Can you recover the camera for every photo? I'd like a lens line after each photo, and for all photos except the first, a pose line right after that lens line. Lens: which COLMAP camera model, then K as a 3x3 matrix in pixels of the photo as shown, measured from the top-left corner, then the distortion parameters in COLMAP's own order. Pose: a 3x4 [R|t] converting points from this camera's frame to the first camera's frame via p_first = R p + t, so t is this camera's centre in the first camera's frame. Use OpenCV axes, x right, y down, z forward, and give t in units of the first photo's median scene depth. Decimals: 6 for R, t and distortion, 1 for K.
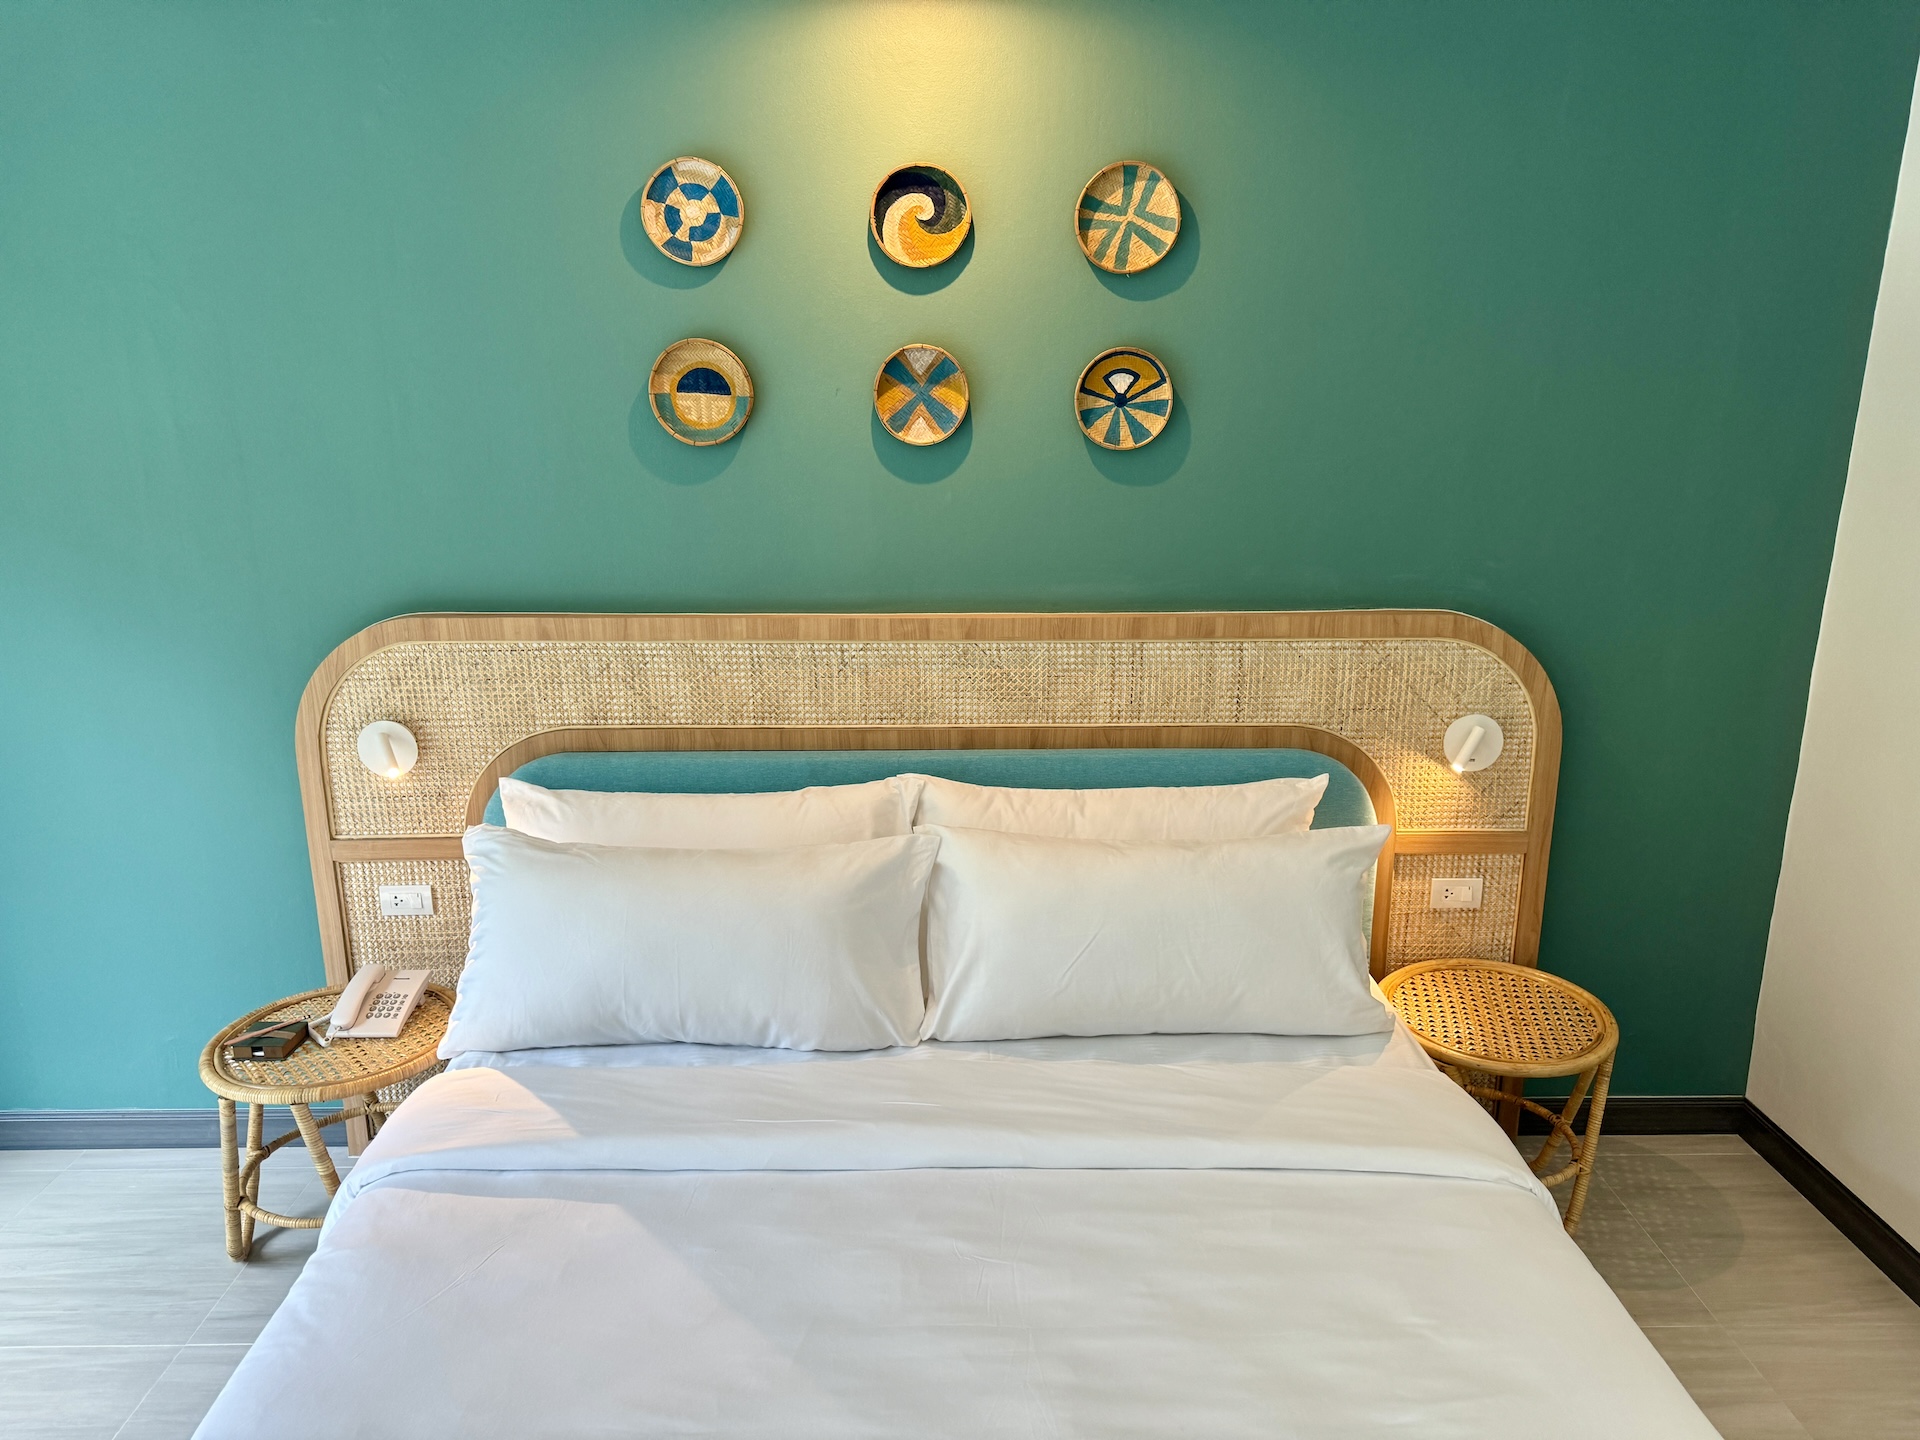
lens RADIAL K [[1342.7, 0, 960.8], [0, 1342.7, 736.7], [0, 0, 1]] dist [0.101416, -0.132196]
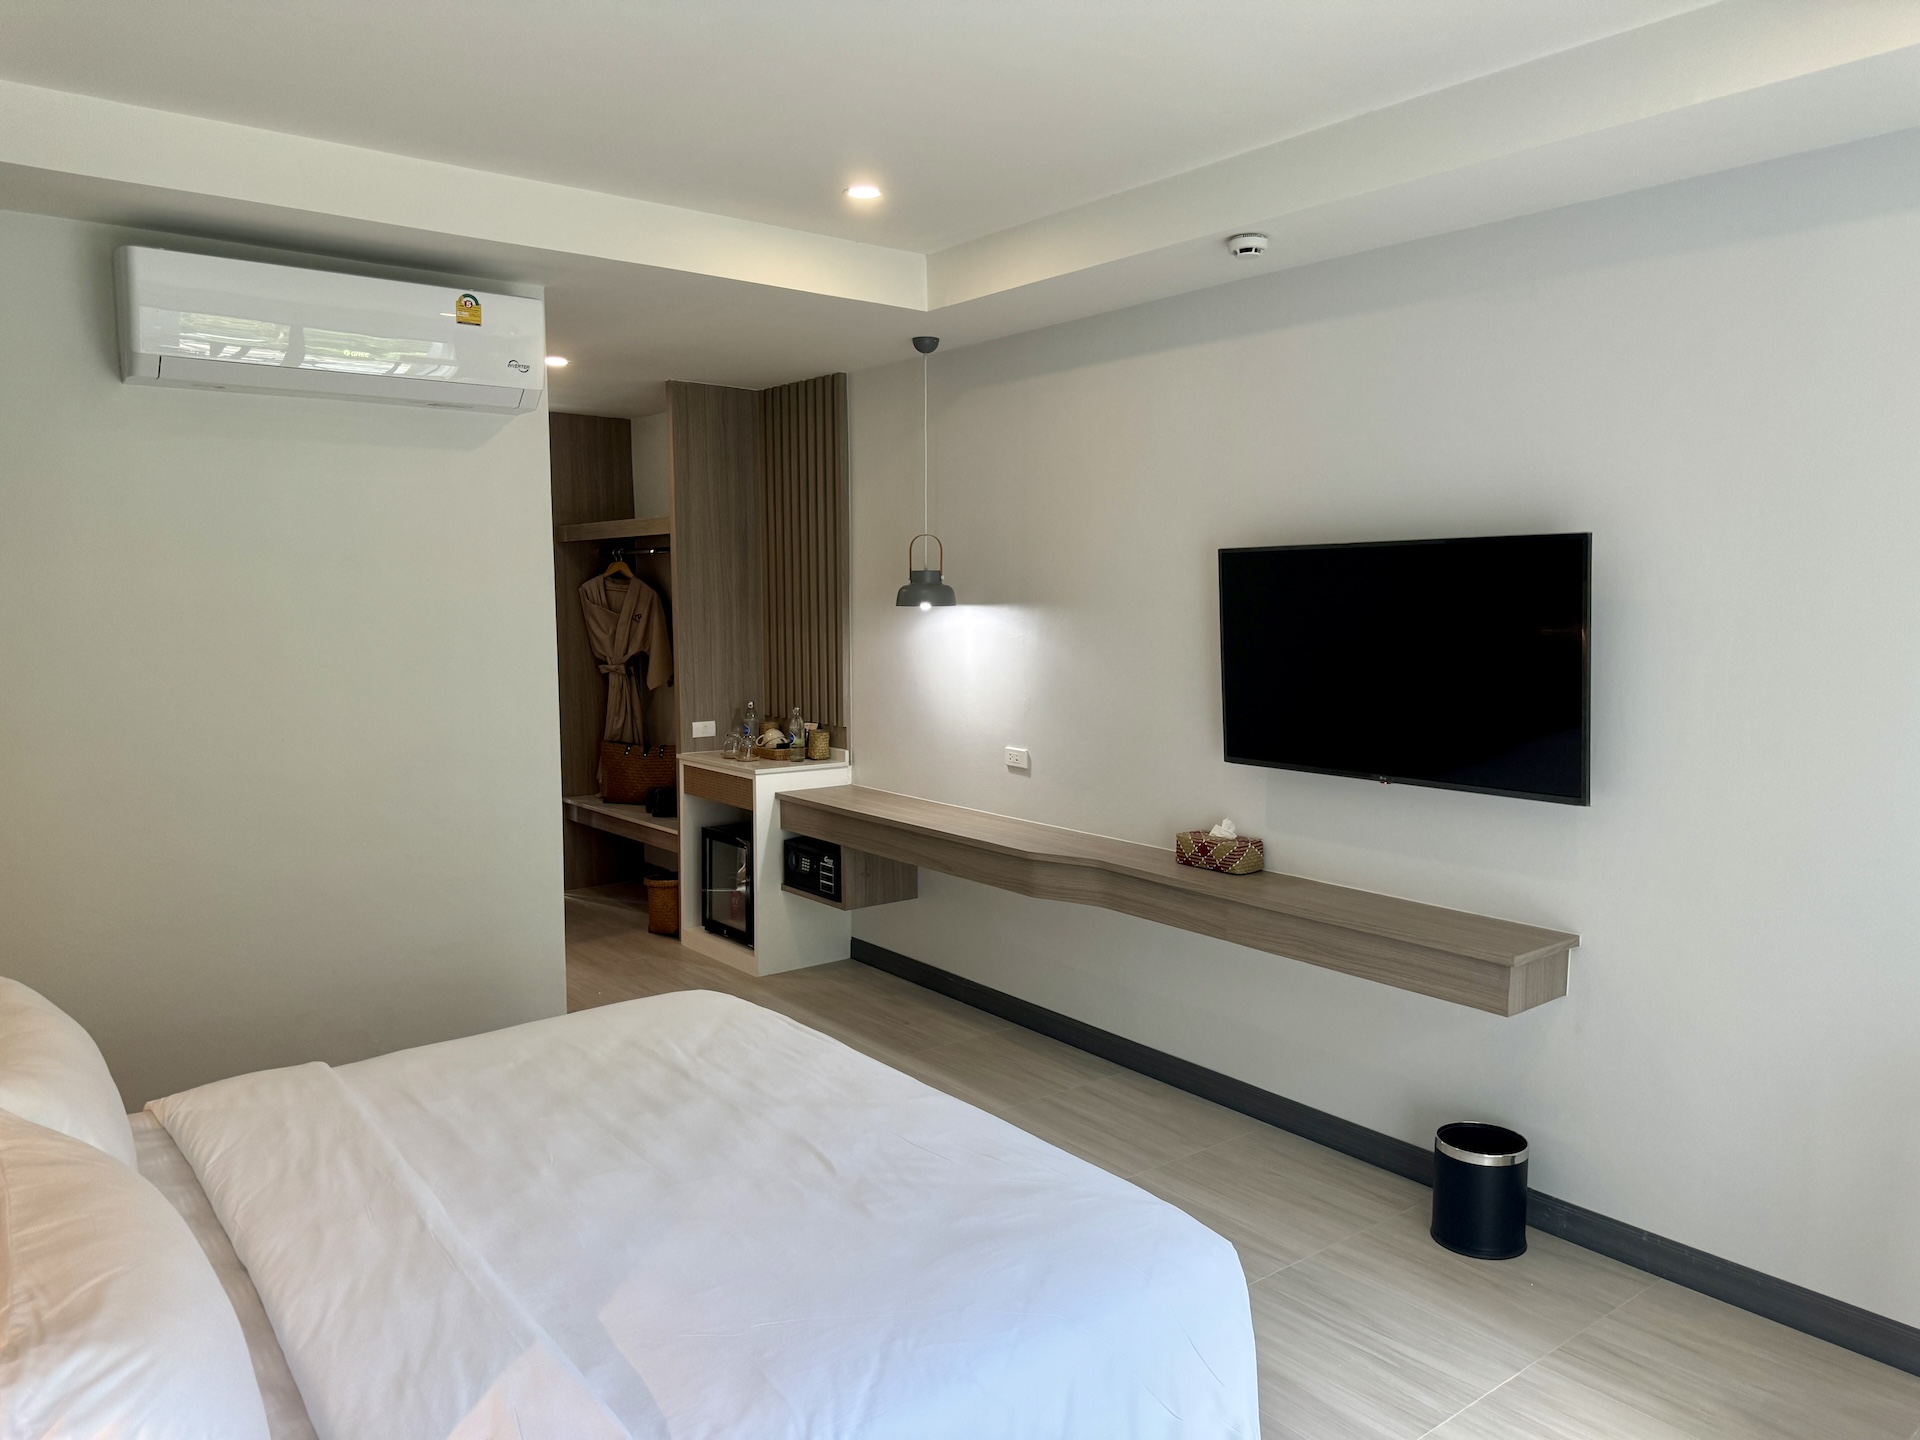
lens RADIAL K [[1342.7, 0, 967.9], [0, 1342.7, 734.6], [0, 0, 1]] dist [0.101416, -0.132196]
pose [[-0.607455, -0.083064, 0.789999, -0.815522], [0.213147, 0.941002, 0.262837, -0.171548], [-0.765223, 0.328048, -0.553912, 0.859049]]
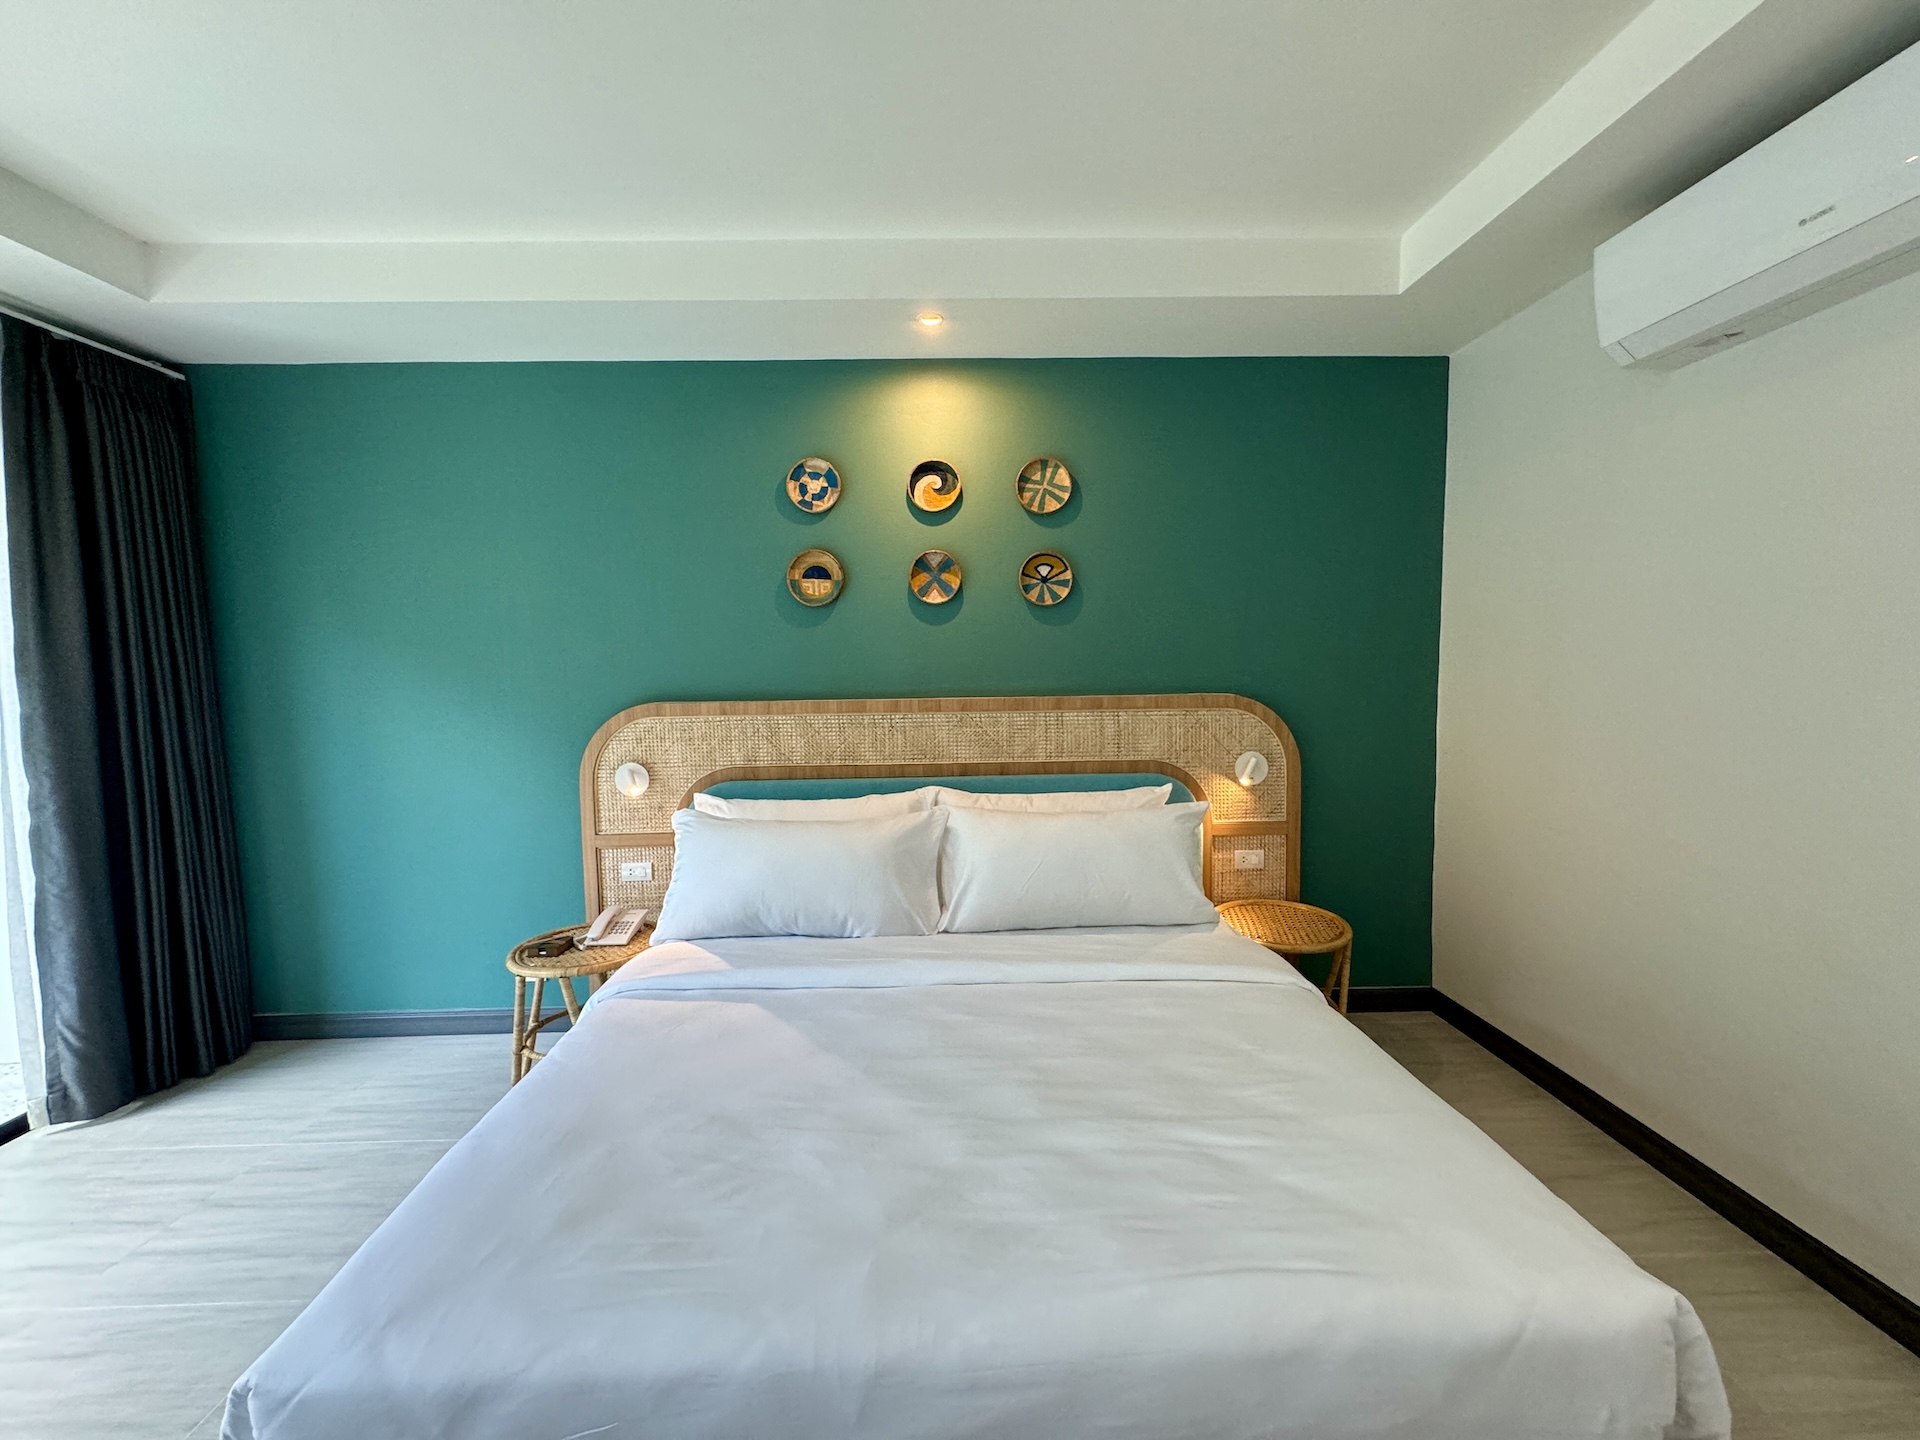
lens RADIAL K [[764.7, 0, 960.0], [0, 764.7, 715.6], [0, 0, 1]] dist [-0.001450, 0.000645]
pose [[0.999881, -0.014071, 0.006342, -0.004901], [0.015063, 0.979248, -0.202104, 0.138717], [-0.003366, 0.202175, 0.979344, 0.022911]]
